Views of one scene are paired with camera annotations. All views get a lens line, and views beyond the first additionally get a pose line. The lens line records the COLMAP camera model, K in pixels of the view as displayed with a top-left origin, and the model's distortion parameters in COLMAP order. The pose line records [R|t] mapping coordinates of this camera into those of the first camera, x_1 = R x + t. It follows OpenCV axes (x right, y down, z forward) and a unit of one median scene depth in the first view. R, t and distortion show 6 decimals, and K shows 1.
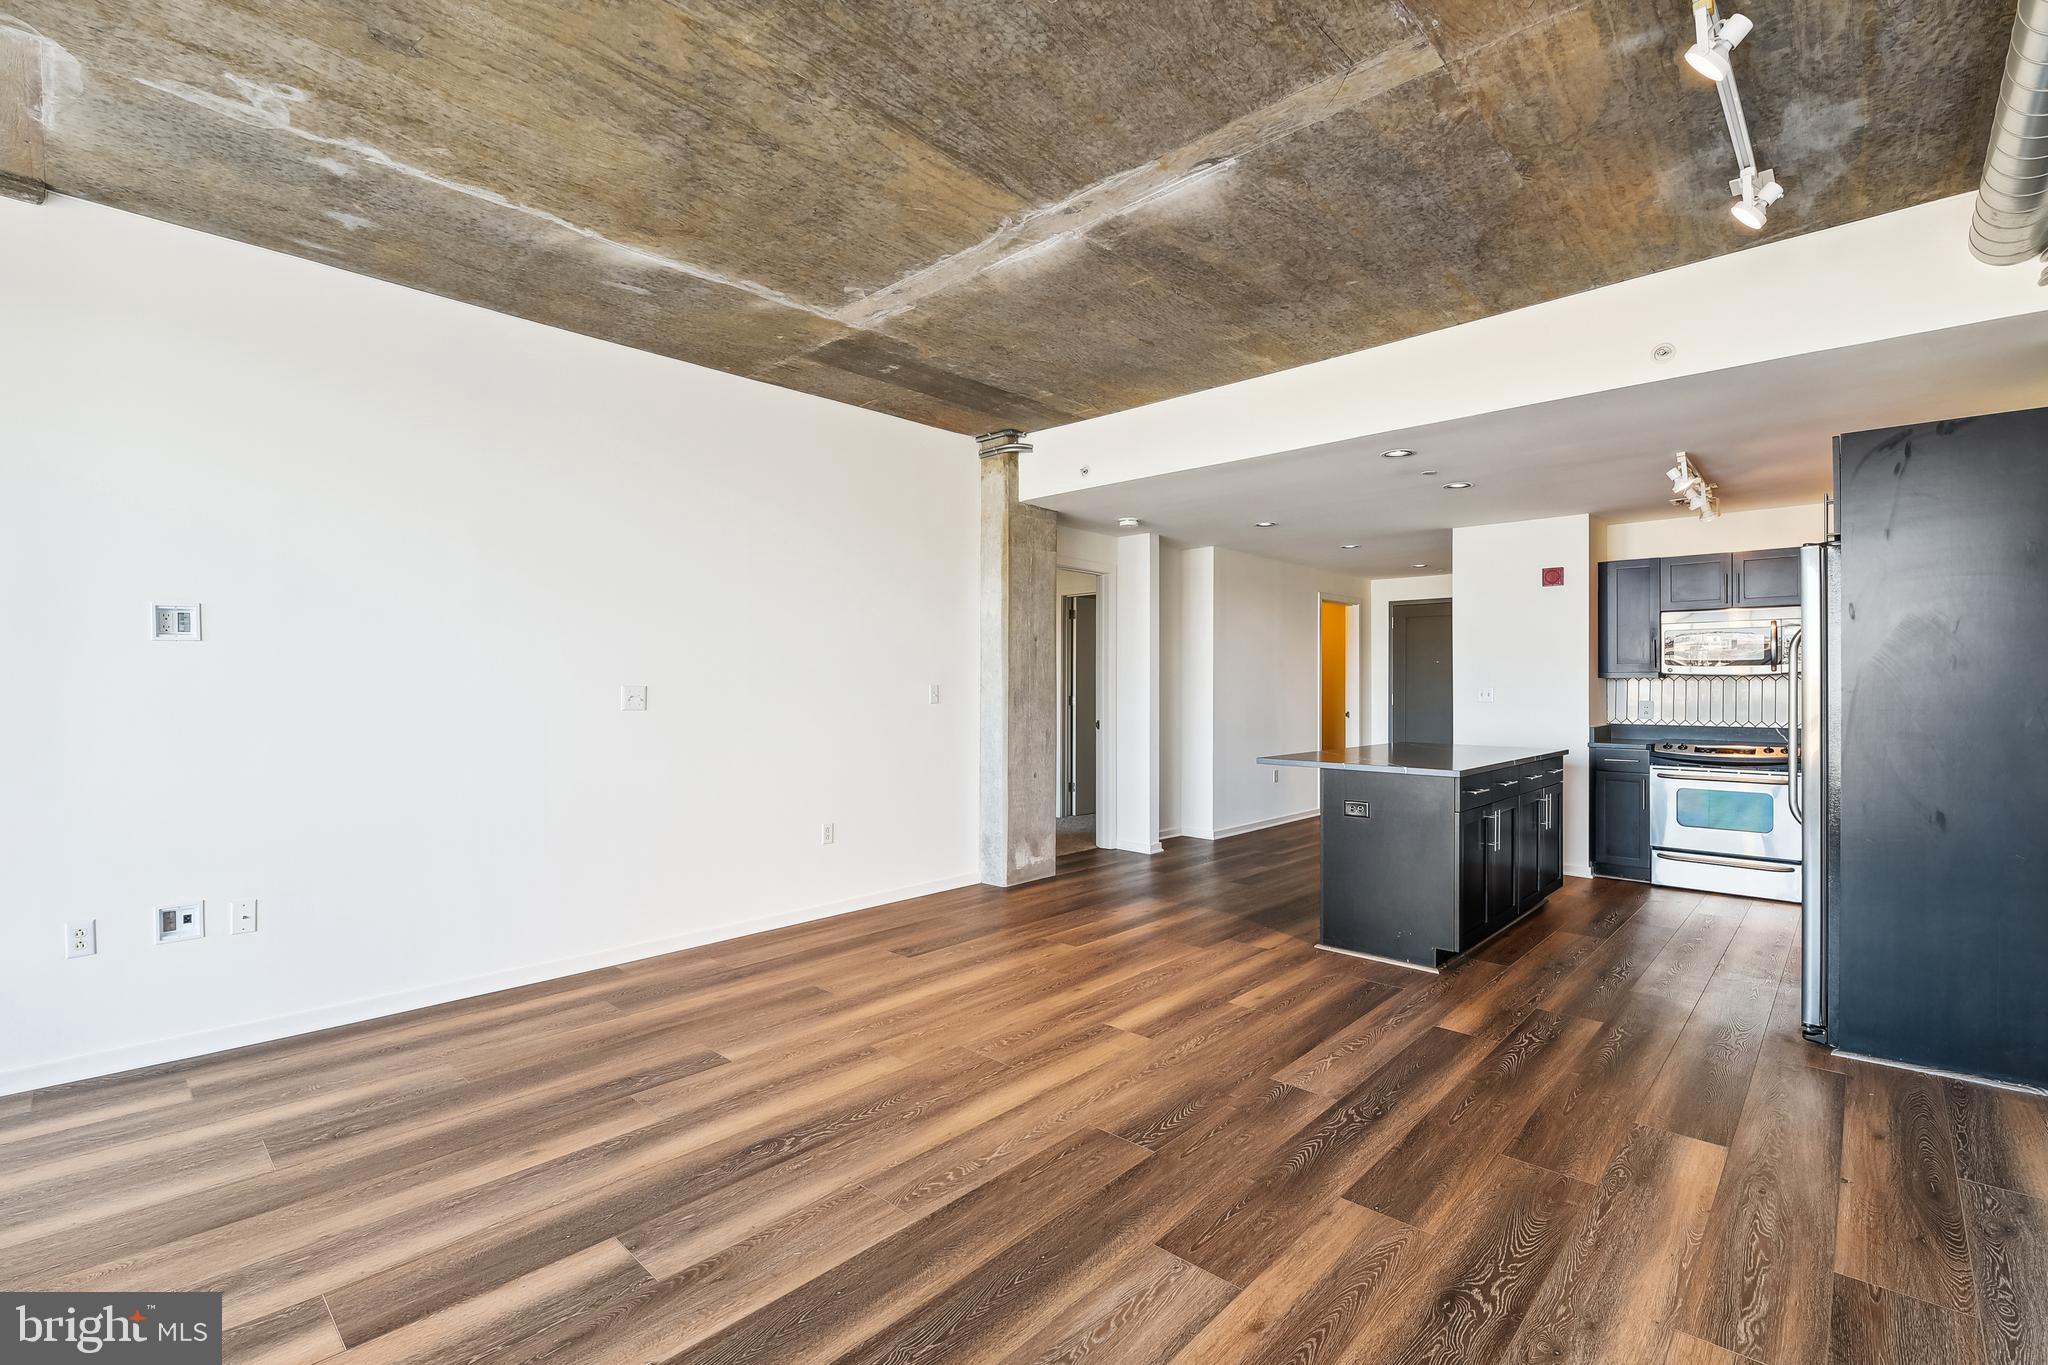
lens RADIAL K [[903.2, 0, 1016.0], [0, 903.2, 681.3], [0, 0, 1]] dist [0.003431, -0.008382]
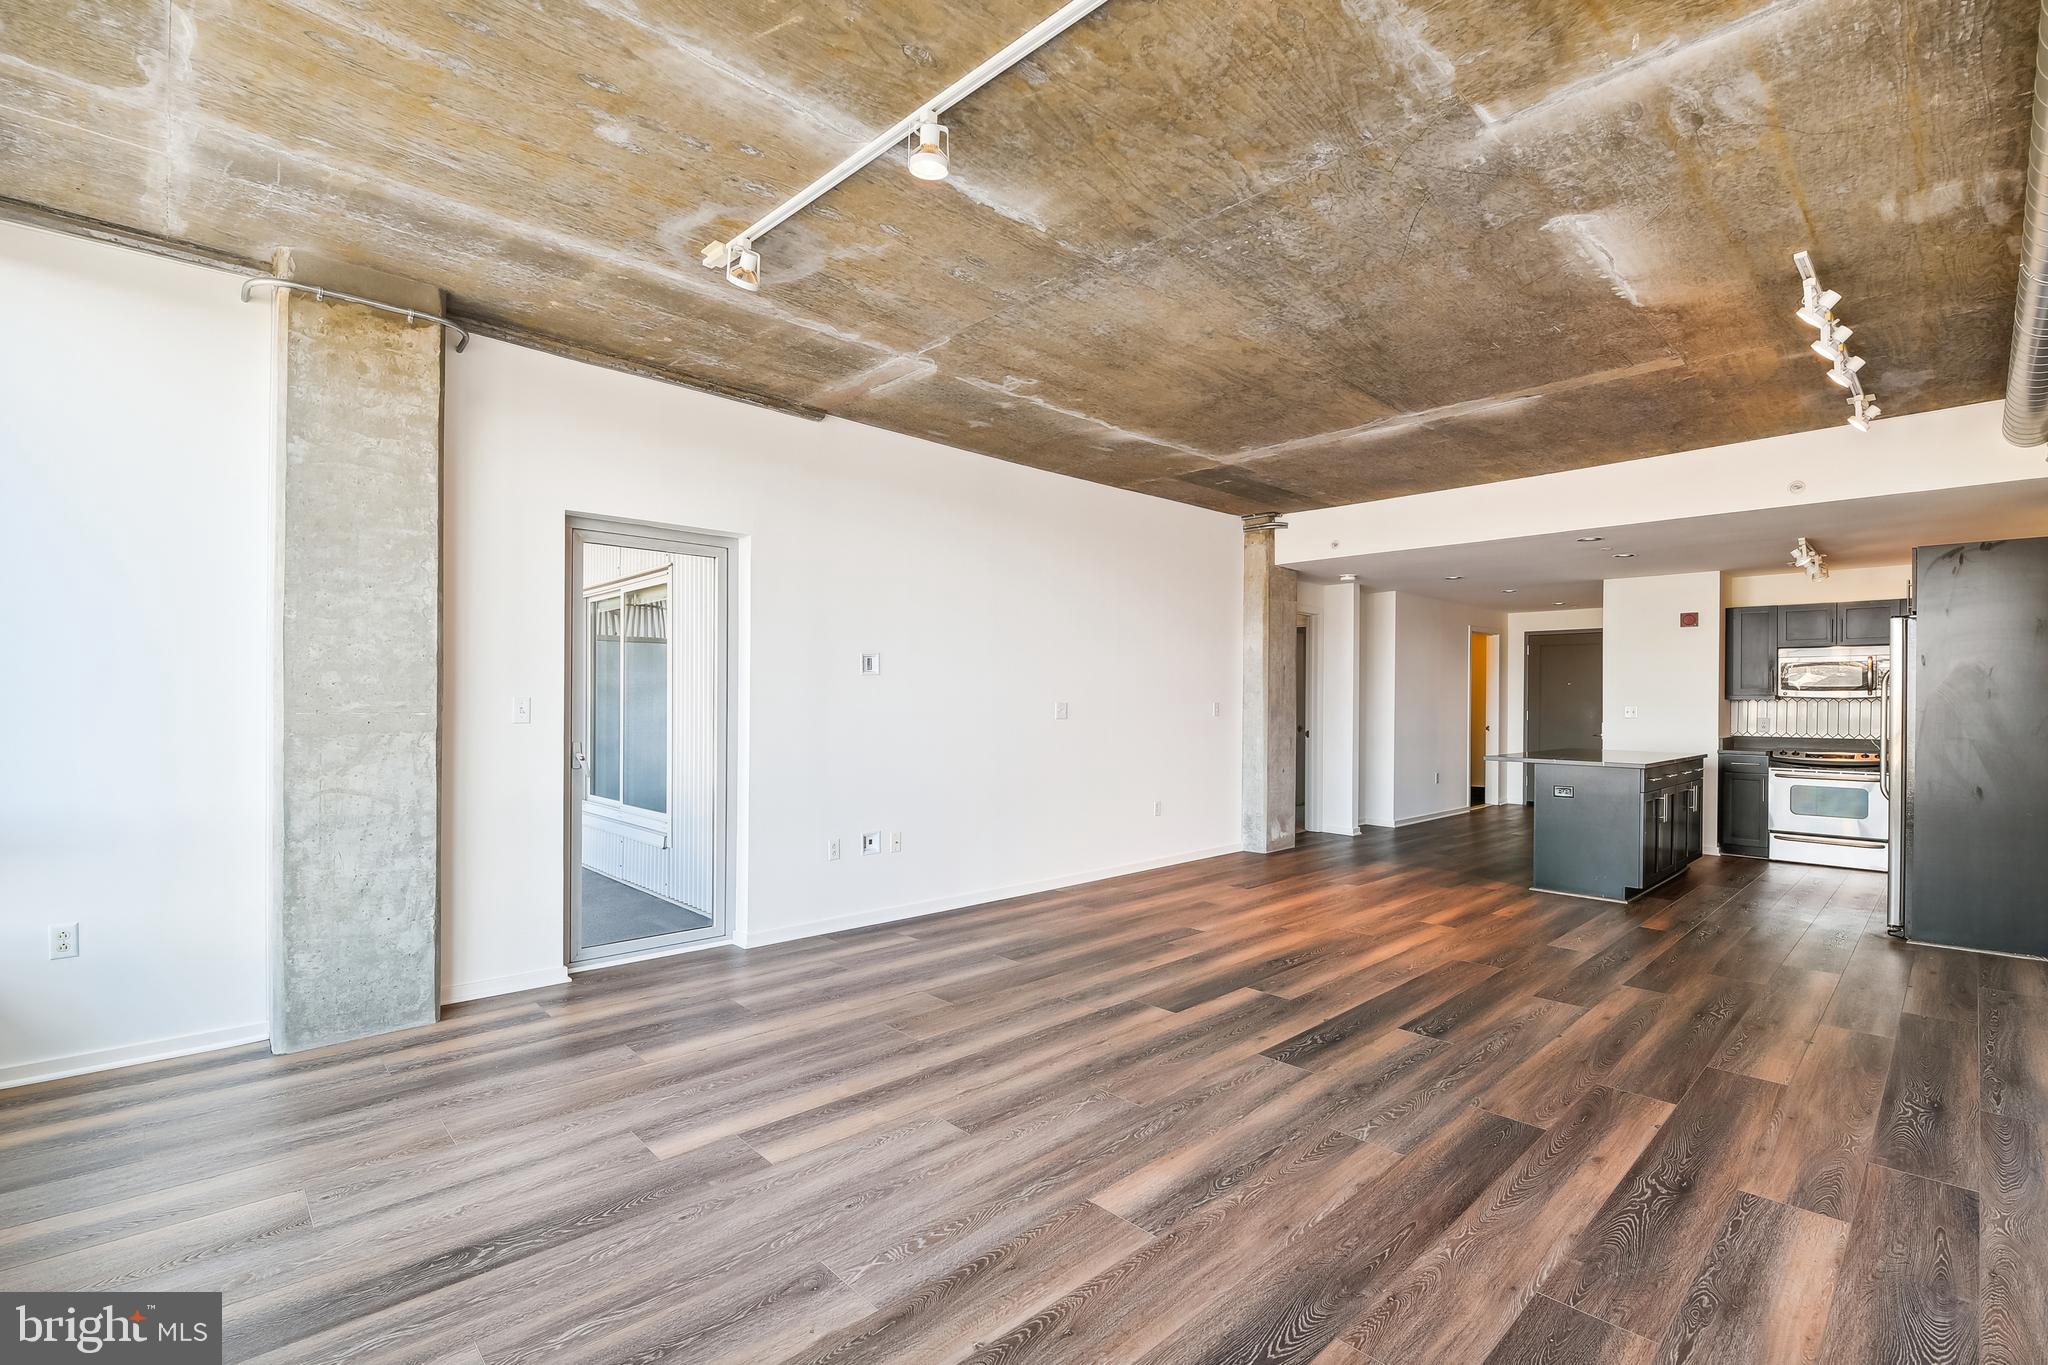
lens RADIAL K [[899.3, 0, 1020.7], [0, 899.3, 700.9], [0, 0, 1]] dist [0.011319, -0.012398]
pose [[0.998427, 0.005497, -0.055806, -0.488801], [-0.005171, 0.999969, 0.005990, -0.007616], [0.055837, -0.005692, 0.998424, -0.574188]]
